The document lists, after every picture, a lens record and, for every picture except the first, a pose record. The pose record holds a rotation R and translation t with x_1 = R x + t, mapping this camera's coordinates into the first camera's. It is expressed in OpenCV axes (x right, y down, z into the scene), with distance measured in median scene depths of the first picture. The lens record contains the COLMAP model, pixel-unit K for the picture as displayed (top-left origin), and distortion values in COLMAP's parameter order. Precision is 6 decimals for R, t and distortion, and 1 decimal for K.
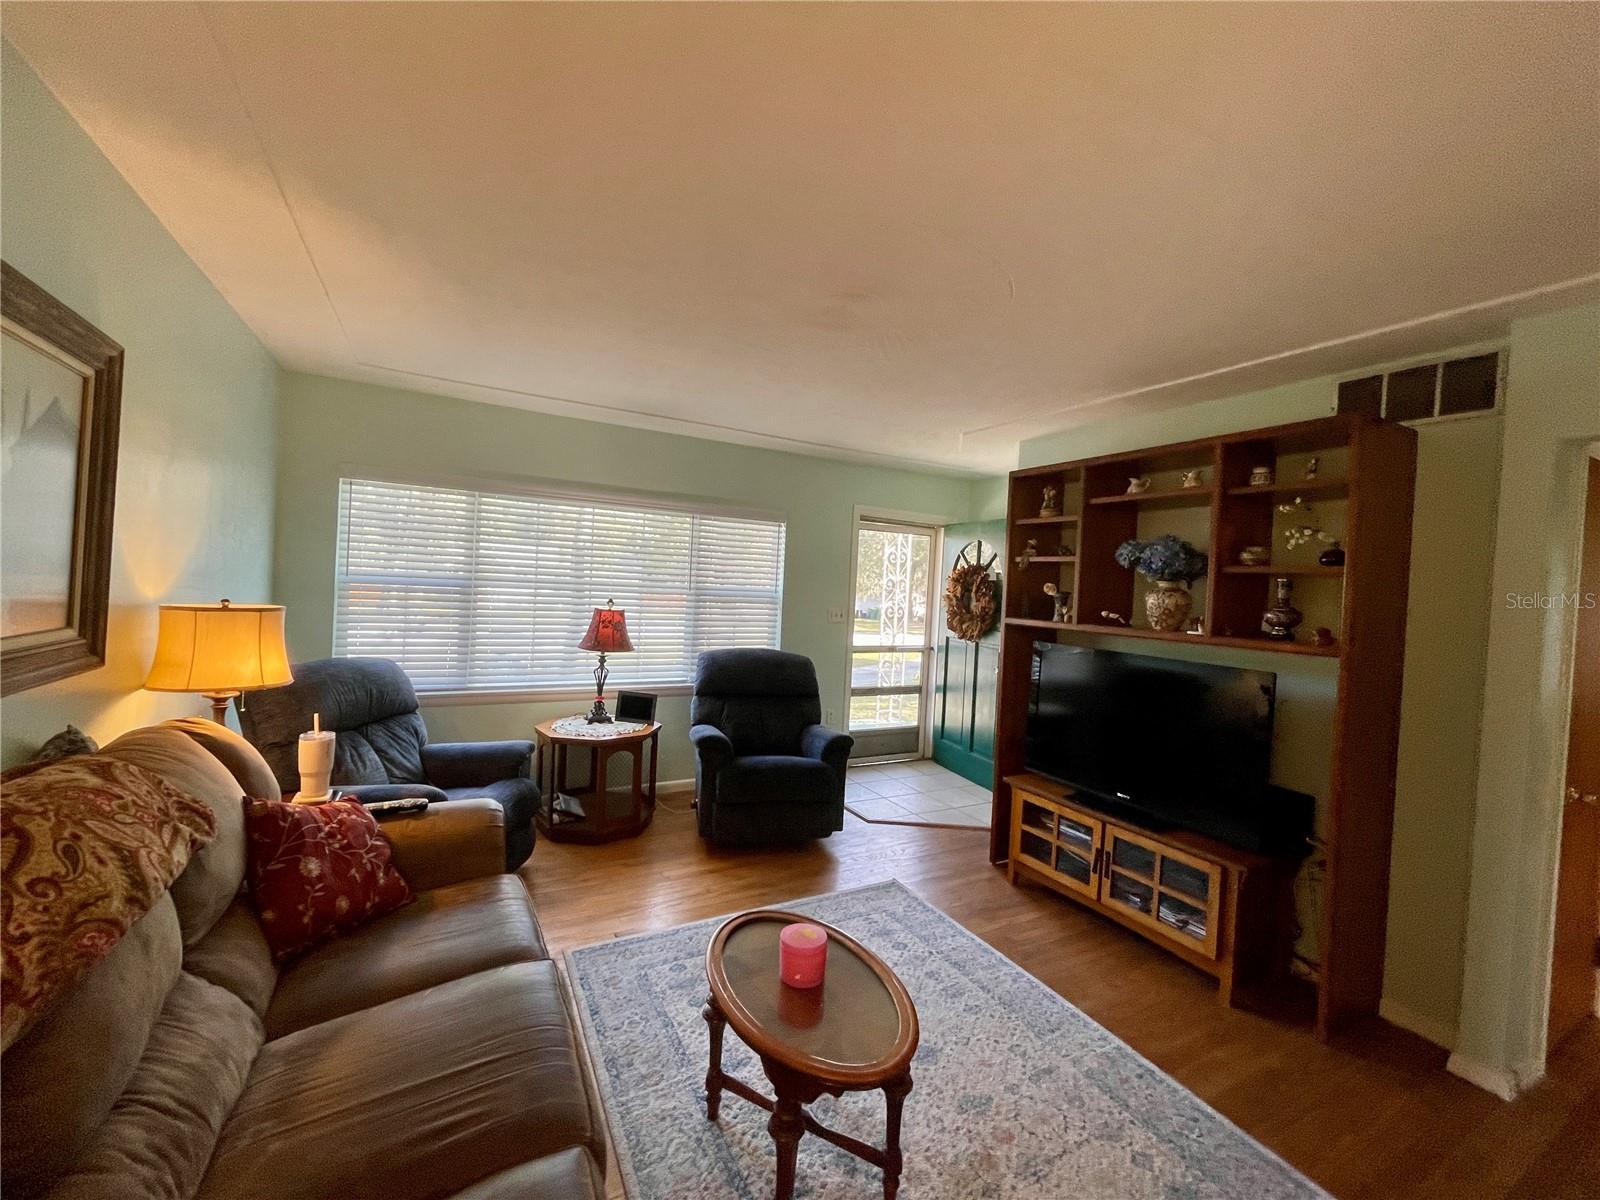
lens RADIAL K [[644.3, 0, 797.3], [0, 644.3, 594.6], [0, 0, 1]] dist [0.000646, -0.002935]
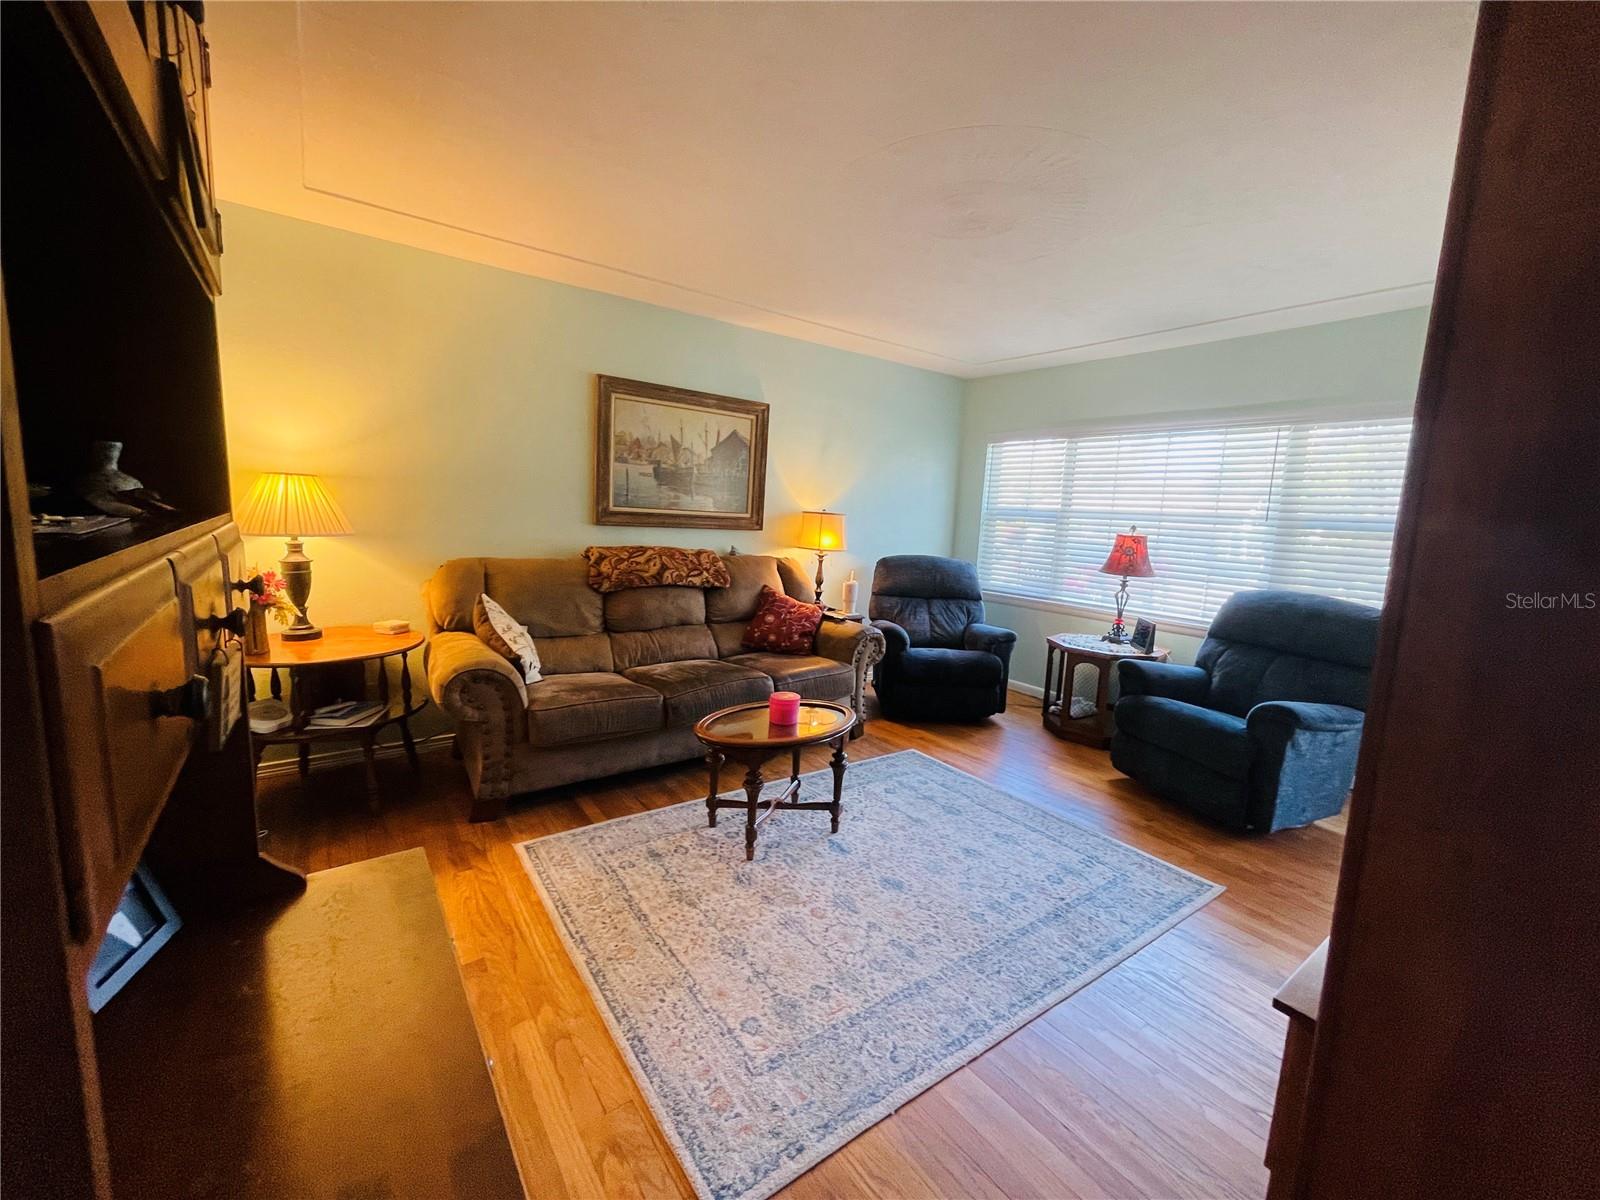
lens RADIAL K [[644.3, 0, 799.8], [0, 644.3, 601.6], [0, 0, 1]] dist [0.000646, -0.002935]
pose [[0.132633, 0.094475, -0.986652, 0.674343], [-0.058096, 0.994477, 0.087414, 0.070068], [0.989461, 0.045727, 0.137389, 0.352534]]
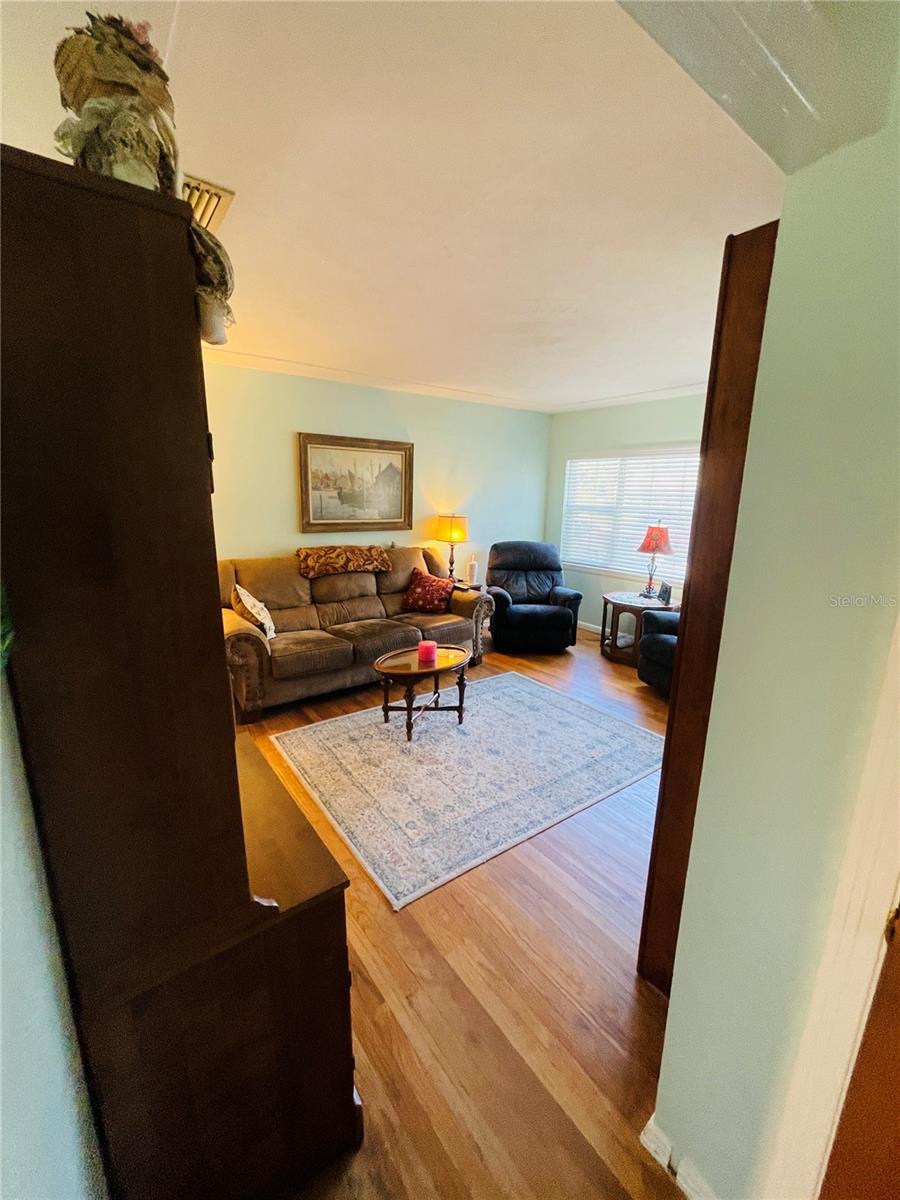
lens RADIAL K [[483.2, 0, 442.2], [0, 483.2, 602.2], [0, 0, 1]] dist [0.000646, -0.002935]
pose [[0.125874, 0.175528, -0.976394, 0.817515], [-0.023873, 0.984473, 0.173903, 0.013194], [0.991759, 0.001420, 0.128110, 0.353262]]
